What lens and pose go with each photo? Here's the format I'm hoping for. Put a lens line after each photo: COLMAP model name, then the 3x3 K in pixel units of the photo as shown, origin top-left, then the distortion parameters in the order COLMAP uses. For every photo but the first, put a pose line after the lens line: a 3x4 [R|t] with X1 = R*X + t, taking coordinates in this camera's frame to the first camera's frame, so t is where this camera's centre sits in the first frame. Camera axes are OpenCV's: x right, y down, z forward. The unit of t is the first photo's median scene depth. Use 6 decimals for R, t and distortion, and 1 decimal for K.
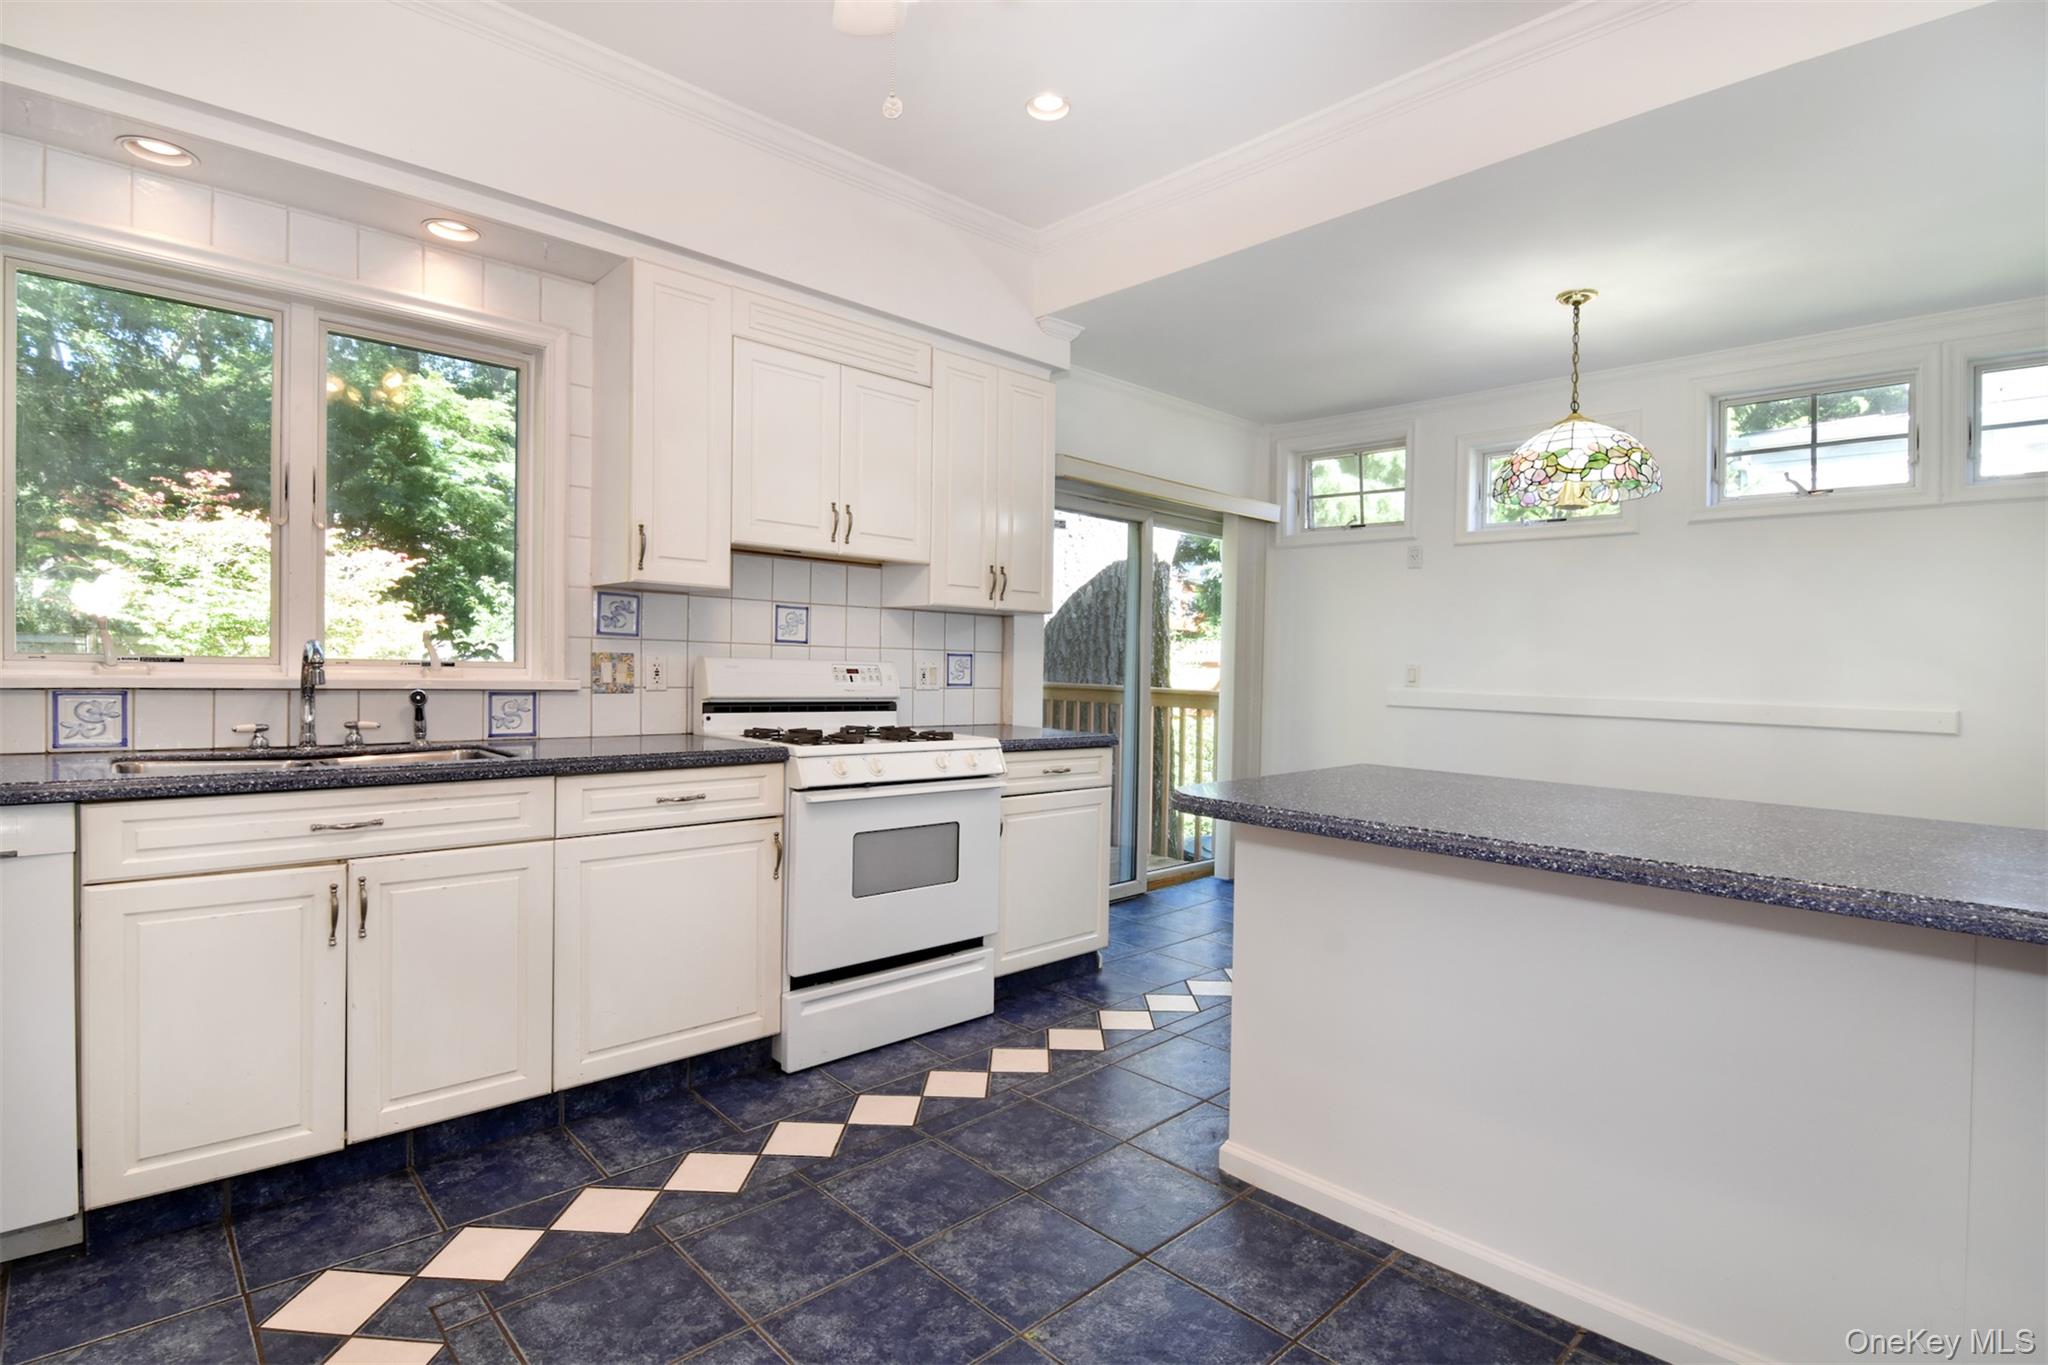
lens RADIAL K [[1007.0, 0, 1023.9], [0, 1007.0, 685.8], [0, 0, 1]] dist [-0.024253, -0.002433]
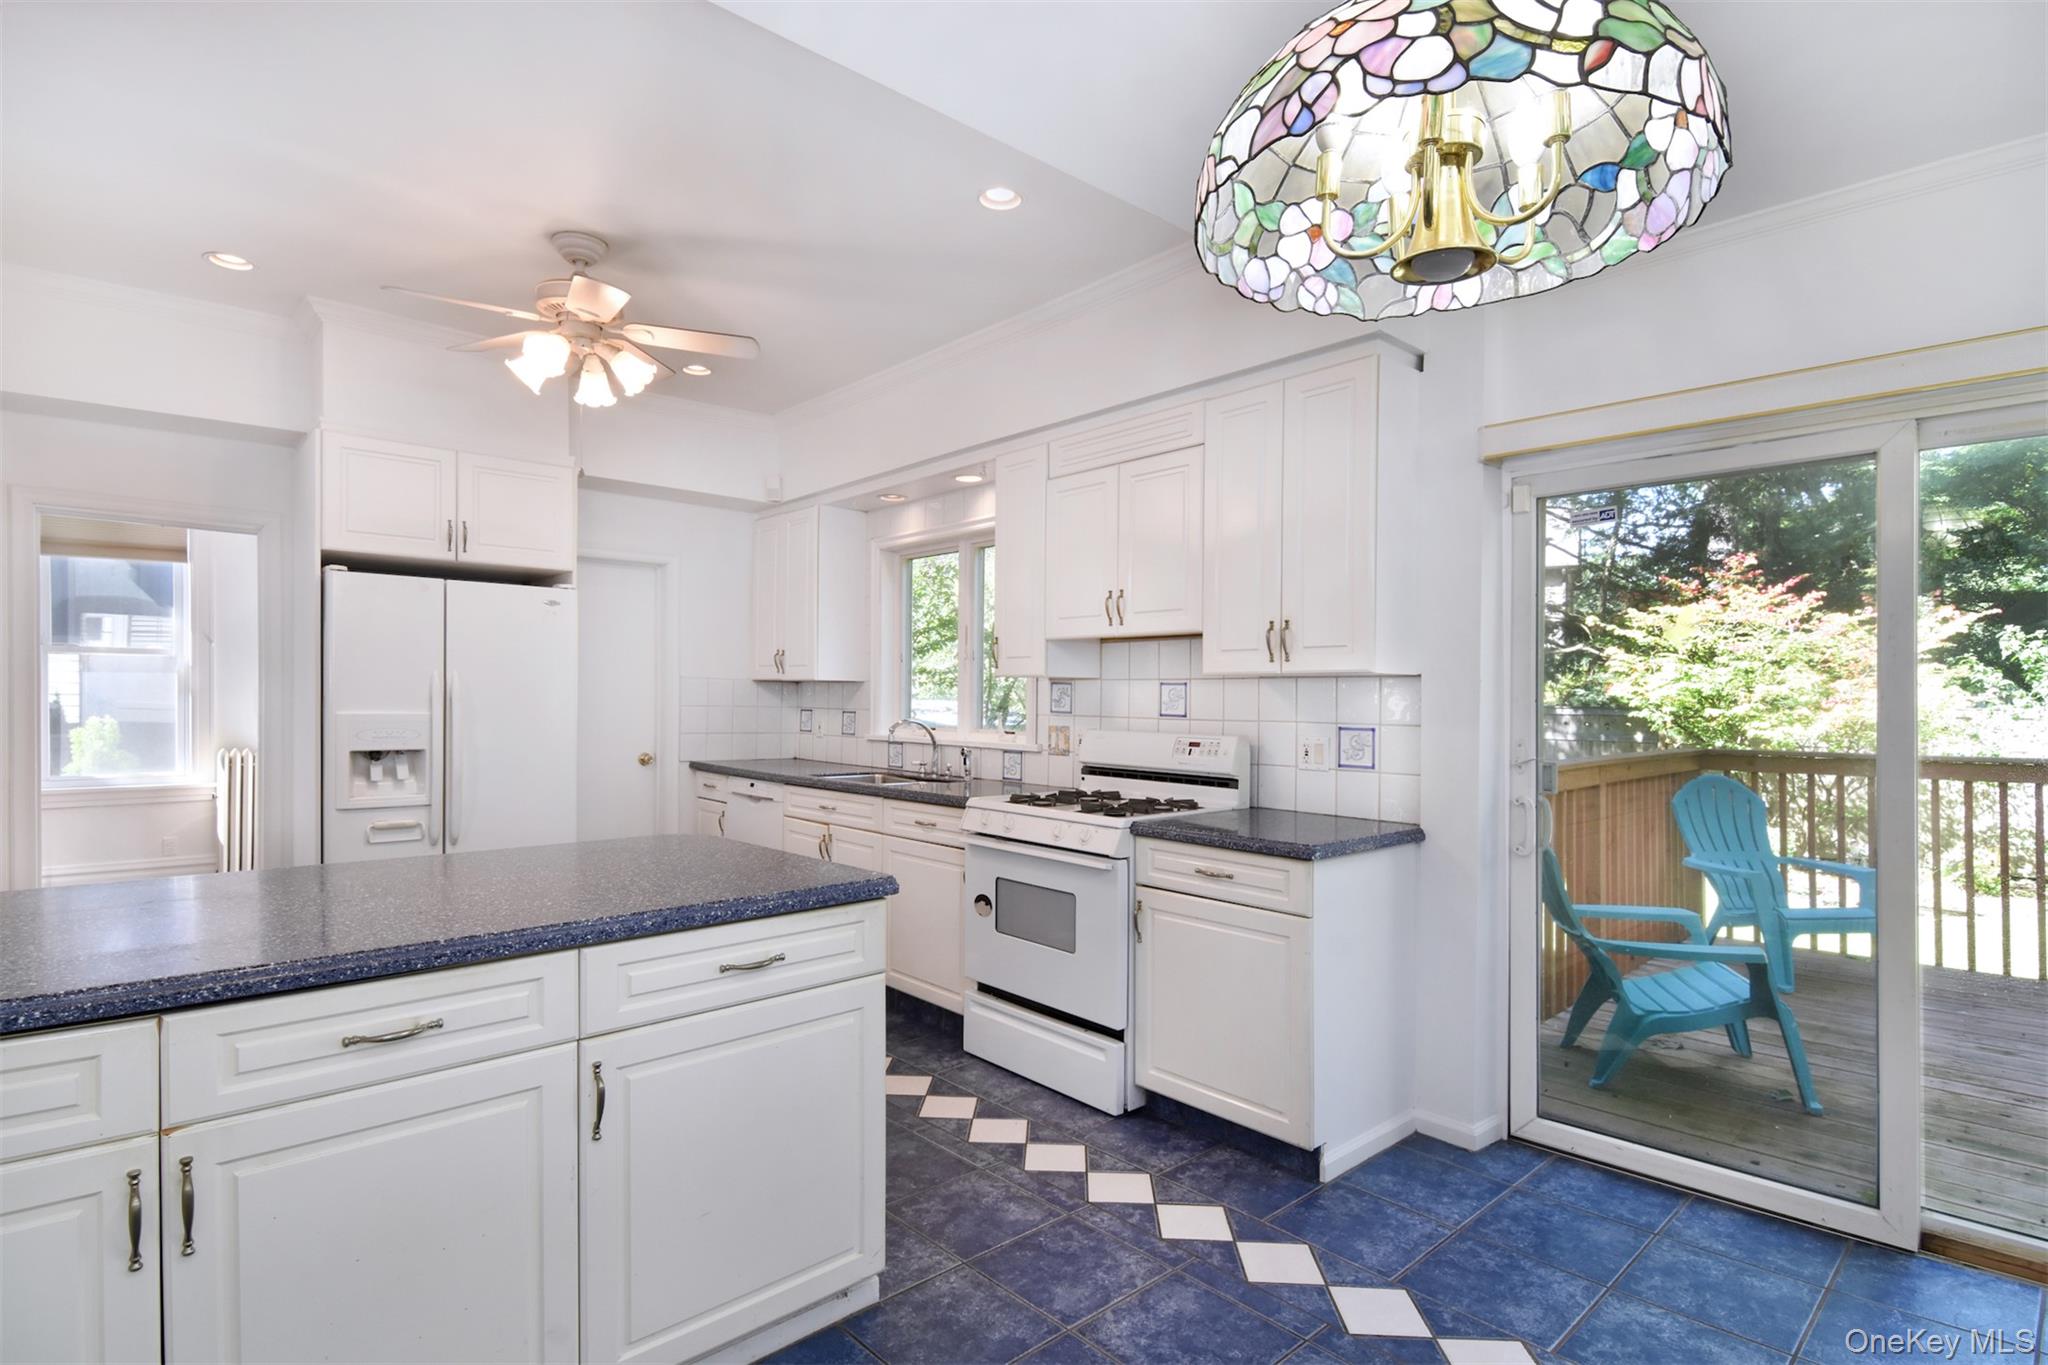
lens RADIAL K [[1007.0, 0, 1024.7], [0, 1007.0, 695.6], [0, 0, 1]] dist [-0.024253, -0.002433]
pose [[-0.031373, -0.028918, -0.999089, 0.986731], [-0.033265, 0.999058, -0.027873, -0.034871], [0.998954, 0.032360, -0.032305, 1.018869]]
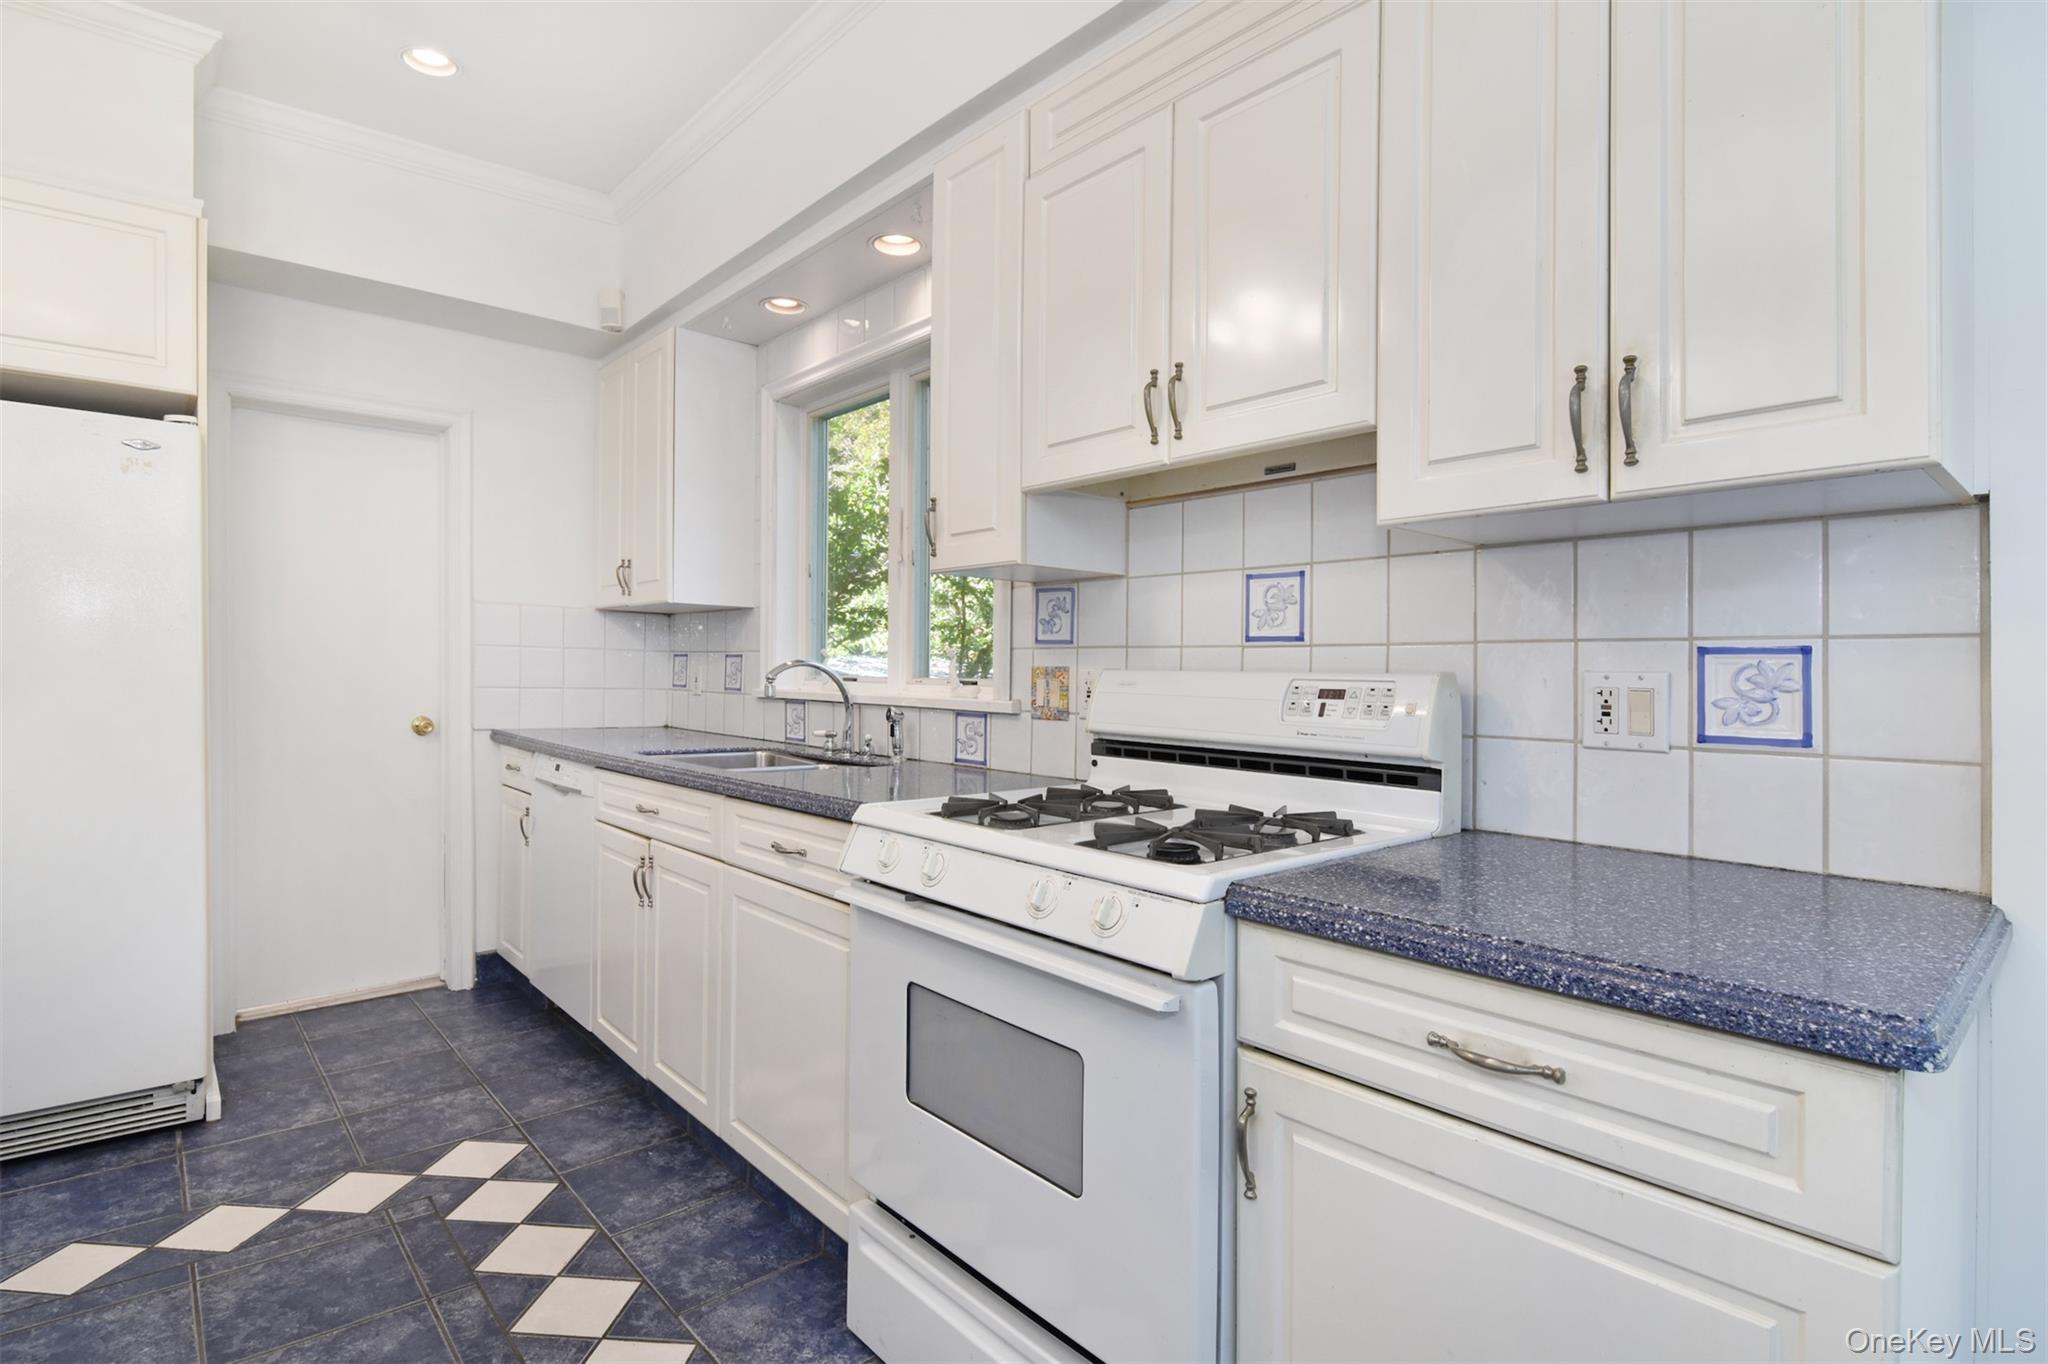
lens RADIAL K [[1007.0, 0, 1022.4], [0, 1007.0, 666.8], [0, 0, 1]] dist [-0.024253, -0.002433]
pose [[-0.034791, -0.031759, -0.998890, 0.363943], [-0.036302, 0.998876, -0.030494, -0.008736], [0.998735, 0.035201, -0.035905, 1.029187]]
